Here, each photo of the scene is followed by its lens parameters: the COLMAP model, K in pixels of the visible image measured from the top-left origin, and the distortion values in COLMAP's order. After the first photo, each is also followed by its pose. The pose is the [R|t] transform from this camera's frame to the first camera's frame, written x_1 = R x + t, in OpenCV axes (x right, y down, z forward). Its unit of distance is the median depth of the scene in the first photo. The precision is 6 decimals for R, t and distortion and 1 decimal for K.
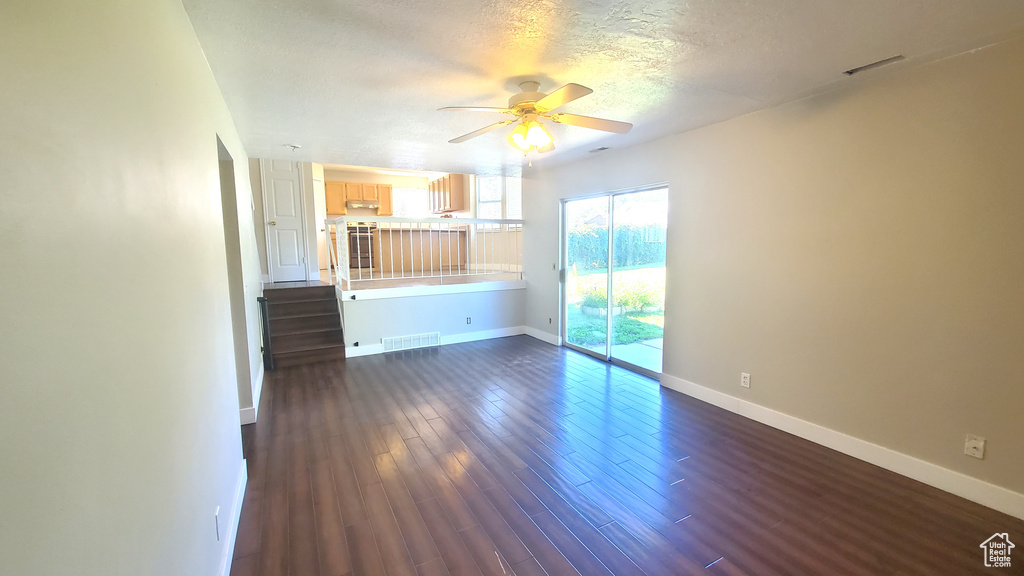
lens RADIAL K [[406.8, 0, 505.2], [0, 406.8, 289.6], [0, 0, 1]] dist [0.002610, -0.000017]
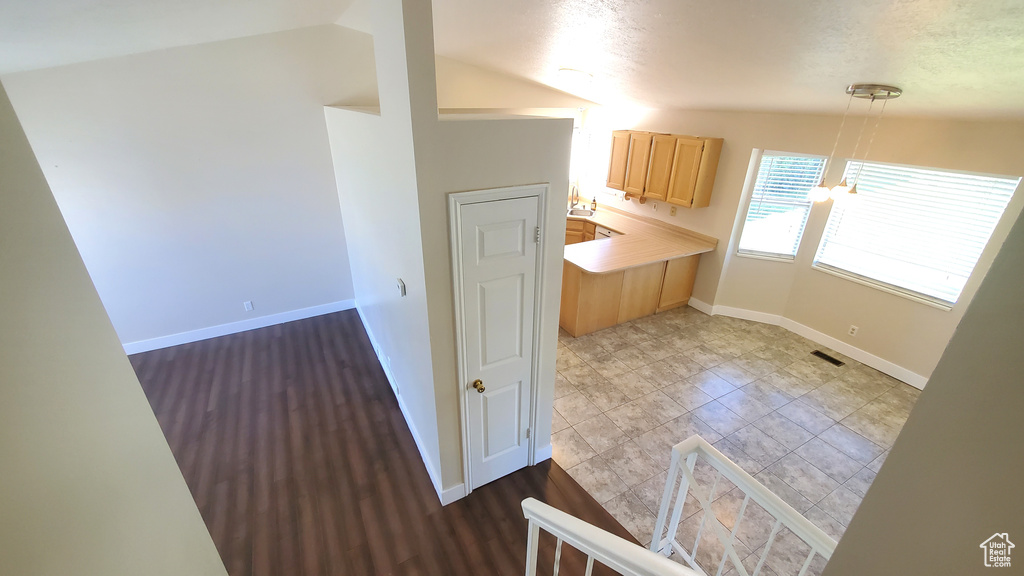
lens RADIAL K [[406.8, 0, 505.2], [0, 406.8, 289.6], [0, 0, 1]] dist [0.002610, -0.000017]
pose [[0.999828, 0.008511, 0.016459, -0.345914], [-0.013388, 0.945927, 0.324102, -0.238368], [-0.012810, -0.324267, 0.945879, 0.410778]]
